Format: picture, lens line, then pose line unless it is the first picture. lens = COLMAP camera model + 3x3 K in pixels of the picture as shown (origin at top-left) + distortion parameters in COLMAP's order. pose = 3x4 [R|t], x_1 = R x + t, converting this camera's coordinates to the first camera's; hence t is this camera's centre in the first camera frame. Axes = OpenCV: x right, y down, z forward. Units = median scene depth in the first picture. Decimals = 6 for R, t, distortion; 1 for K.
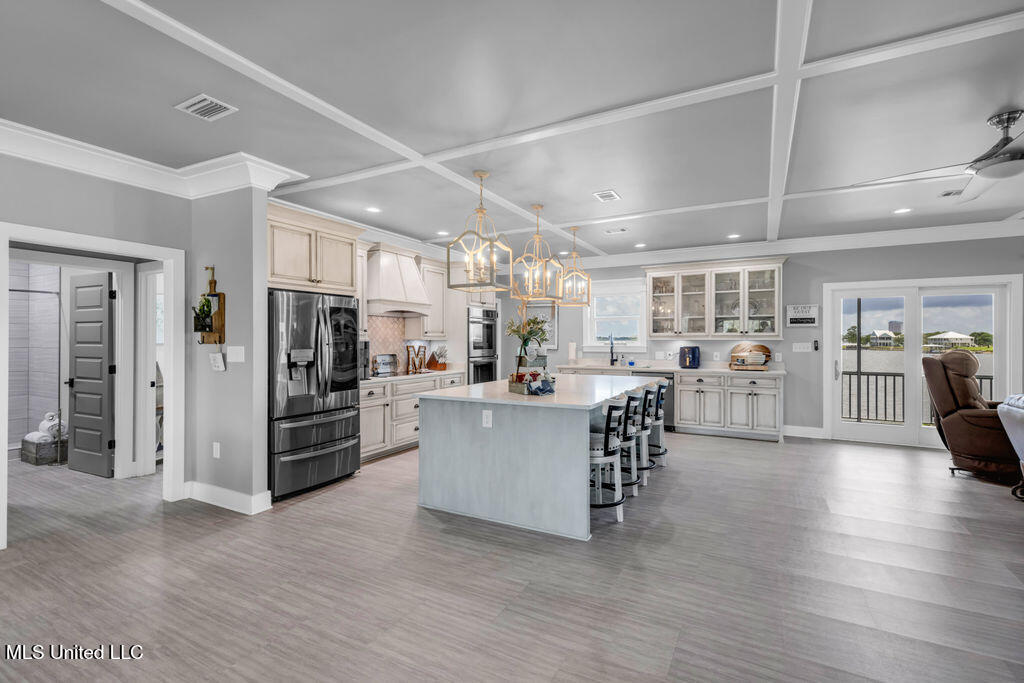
lens RADIAL K [[461.5, 0, 505.6], [0, 461.5, 337.8], [0, 0, 1]] dist [0.021486, 0.000137]
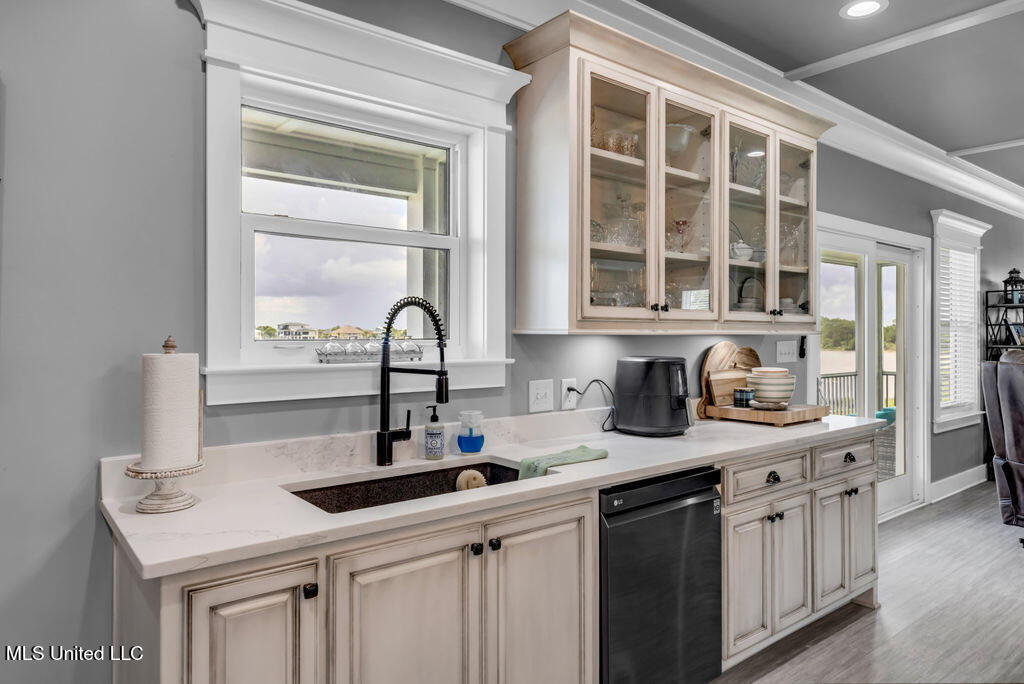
lens RADIAL K [[648.7, 0, 514.1], [0, 648.7, 331.4], [0, 0, 1]] dist [0.003920, 0.000947]
pose [[0.377023, 0.003516, 0.926197, -0.007659], [-0.004122, 0.999989, -0.002118, 0.004202], [-0.926195, -0.003019, 0.377034, 0.999440]]
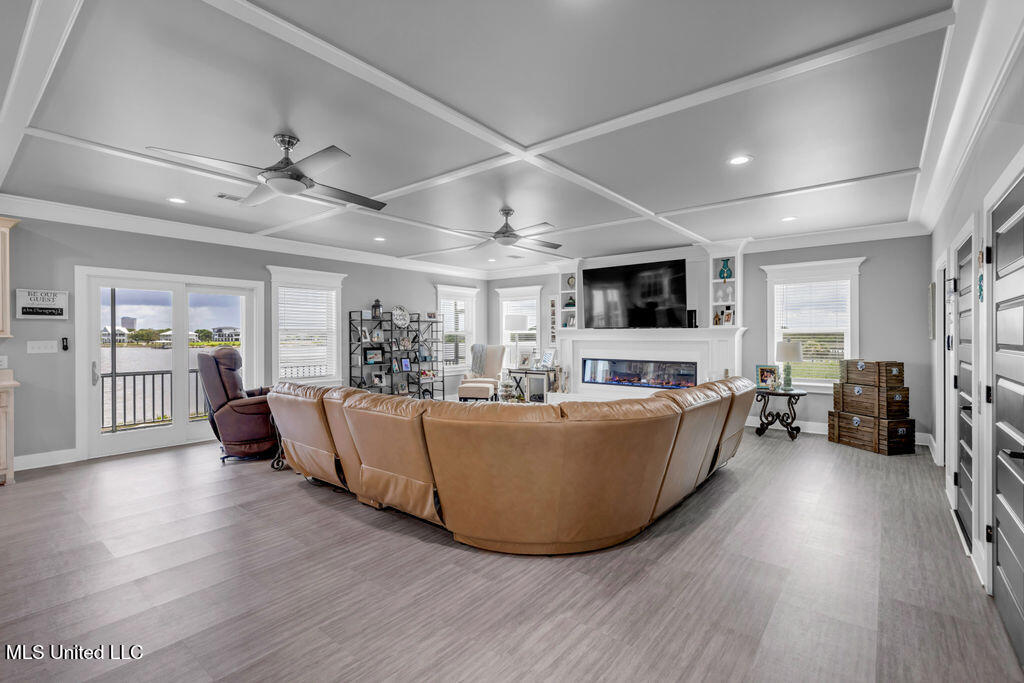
lens RADIAL K [[461.5, 0, 505.6], [0, 461.5, 337.8], [0, 0, 1]] dist [0.021486, 0.000137]
pose [[0.175547, -0.007088, 0.984446, 0.022504], [-0.000473, 0.999973, 0.007284, -0.000029], [-0.984471, -0.001744, 0.175539, 0.135515]]
